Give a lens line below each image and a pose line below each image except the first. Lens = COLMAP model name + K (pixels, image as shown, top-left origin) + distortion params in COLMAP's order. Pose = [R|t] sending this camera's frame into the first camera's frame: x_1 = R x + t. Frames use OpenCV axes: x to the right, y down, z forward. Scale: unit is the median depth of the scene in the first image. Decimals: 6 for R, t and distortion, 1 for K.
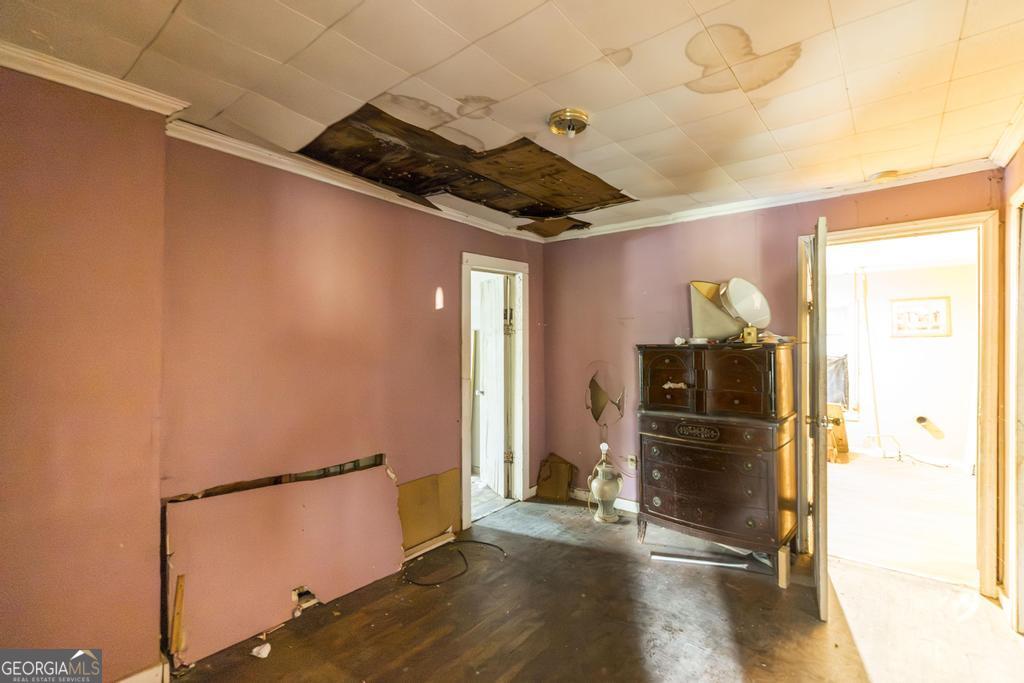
lens RADIAL K [[453.0, 0, 512.0], [0, 453.0, 341.5], [0, 0, 1]] dist [0.000966, 0.000709]
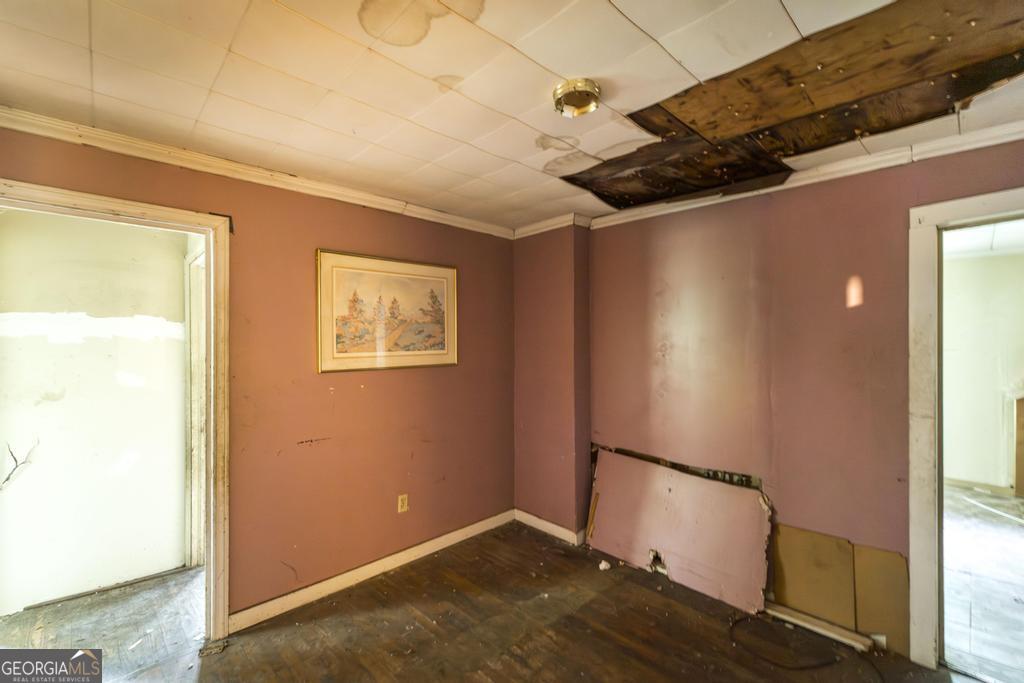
lens RADIAL K [[441.9, 0, 551.4], [0, 441.9, 346.3], [0, 0, 1]] dist [-0.000402, 0.000082]
pose [[-0.059488, 0.001642, -0.998228, 0.662857], [0.000558, 0.999999, 0.001612, -0.015652], [0.998229, -0.000461, -0.059489, 0.699651]]
